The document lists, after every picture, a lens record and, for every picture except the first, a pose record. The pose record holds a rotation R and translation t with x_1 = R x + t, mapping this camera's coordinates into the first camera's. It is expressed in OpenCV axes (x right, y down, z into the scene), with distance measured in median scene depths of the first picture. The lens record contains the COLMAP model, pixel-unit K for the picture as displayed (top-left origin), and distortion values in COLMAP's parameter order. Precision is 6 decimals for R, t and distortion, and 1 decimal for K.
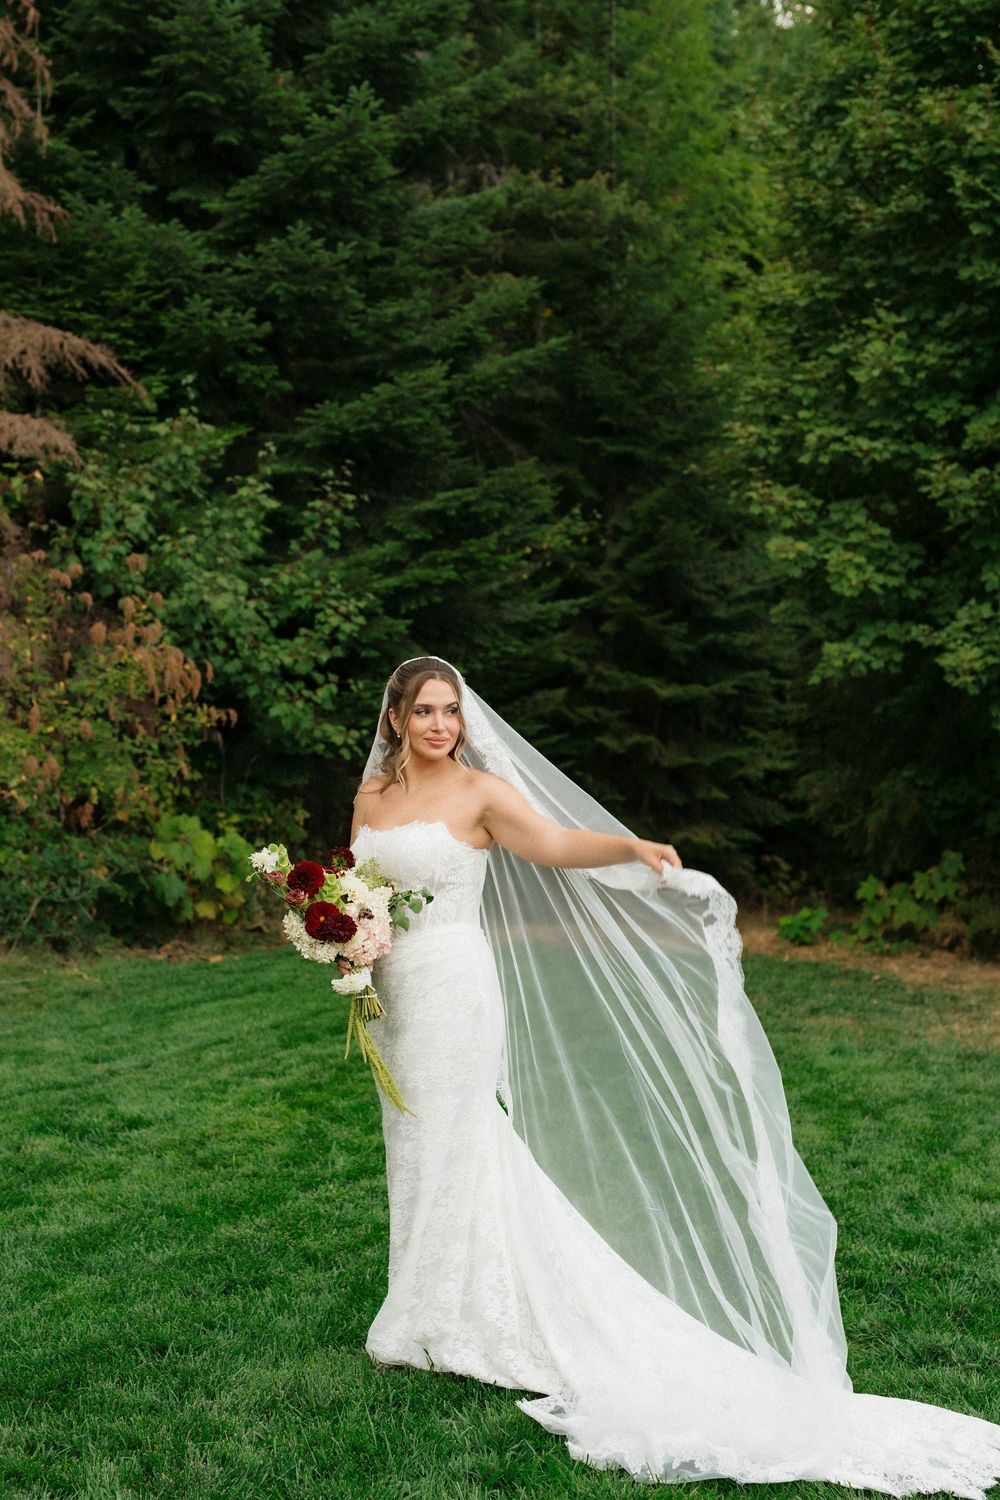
lens RADIAL K [[2470.5, 0, 488.9], [0, 2470.5, 749.3], [0, 0, 1]] dist [-0.001398, 0.000000]
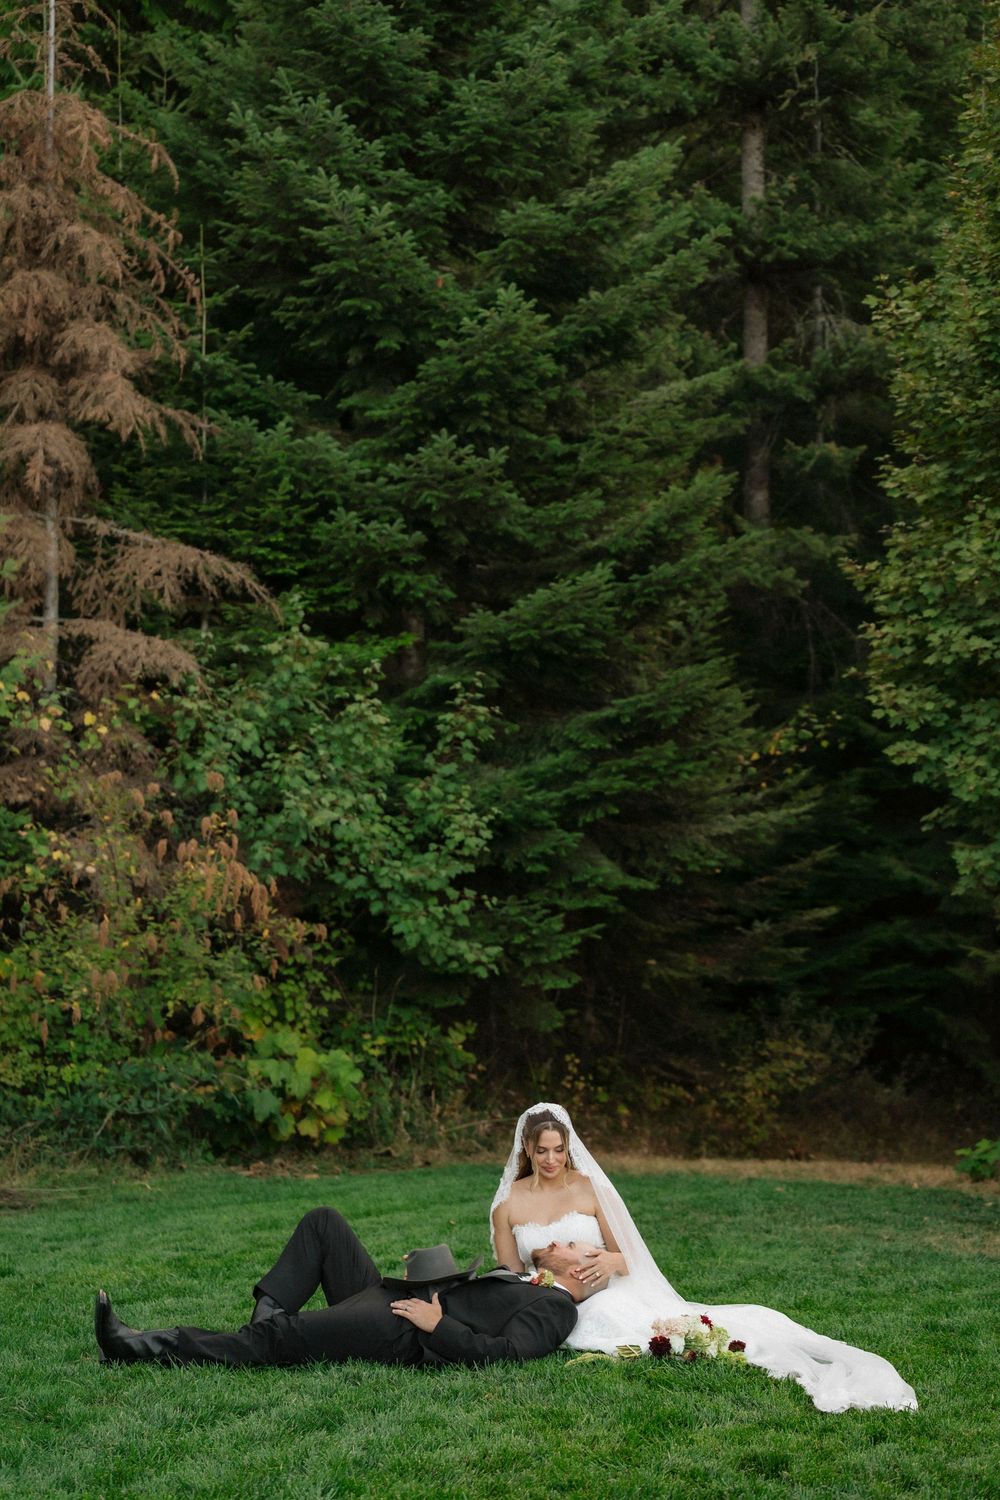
lens RADIAL K [[3143.7, 0, 500.2], [0, 3143.7, 746.4], [0, 0, 1]] dist [0.258875, 0.000000]
pose [[0.980428, -0.020185, -0.195840, 0.194581], [0.004179, 0.996640, -0.081800, 0.014893], [0.196833, 0.079381, 0.977218, -0.217155]]
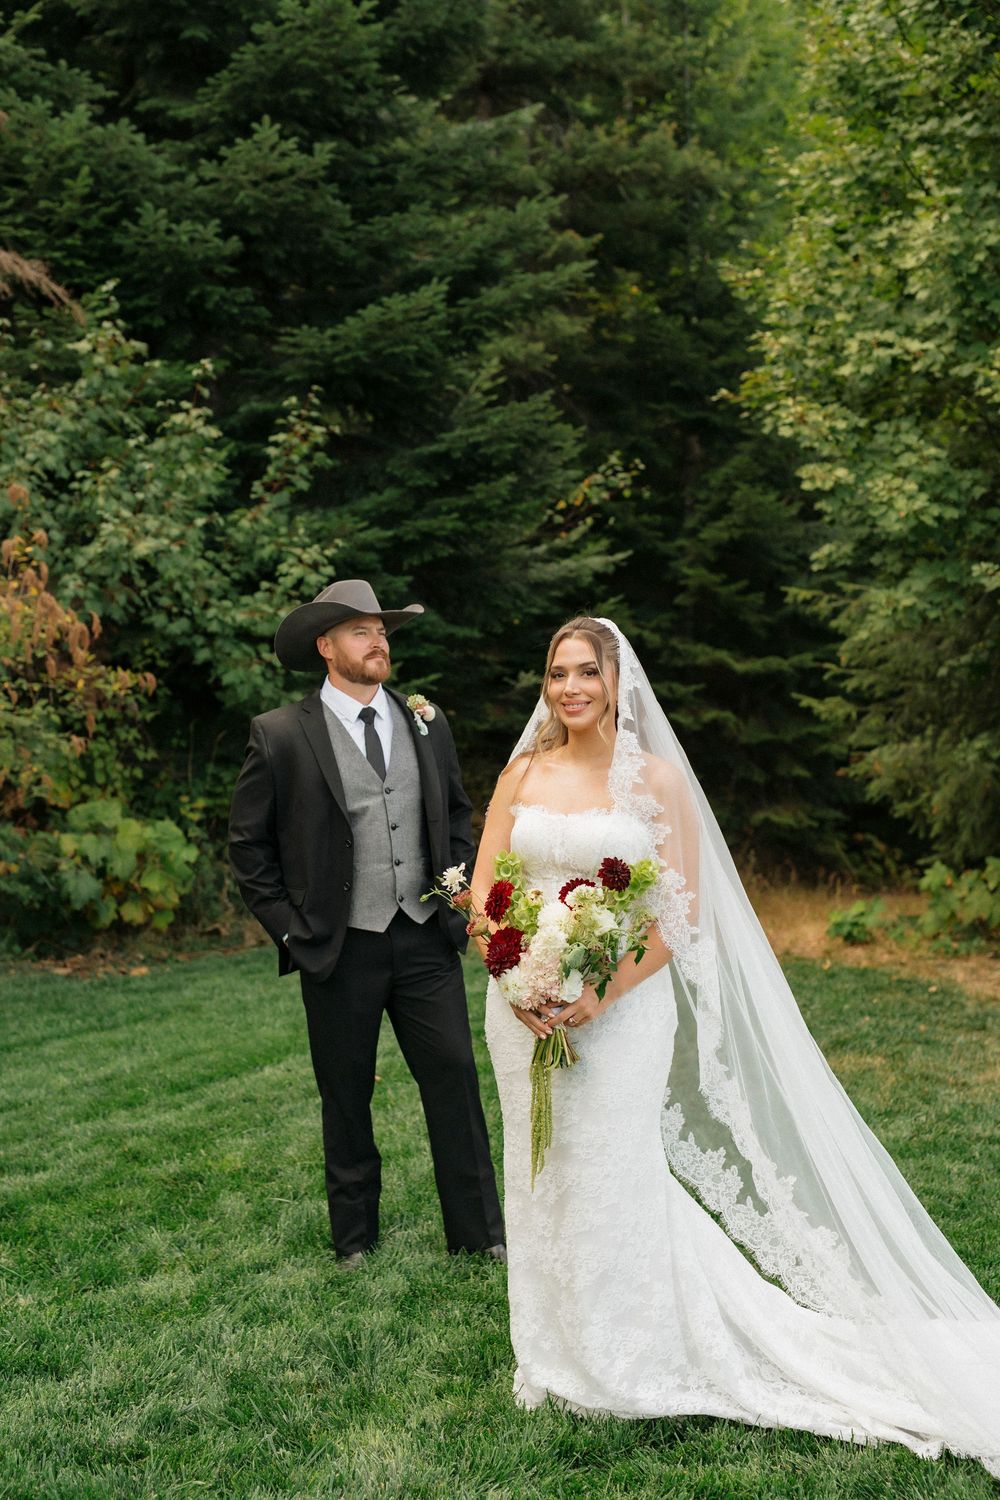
lens RADIAL K [[2252.1, 0, 514.6], [0, 2252.1, 738.6], [0, 0, 1]] dist [0.007460, 0.000000]
pose [[0.998565, -0.010697, -0.052478, 0.052065], [0.010789, 0.999941, 0.001464, 0.005350], [0.052459, -0.002028, 0.998621, 0.217488]]
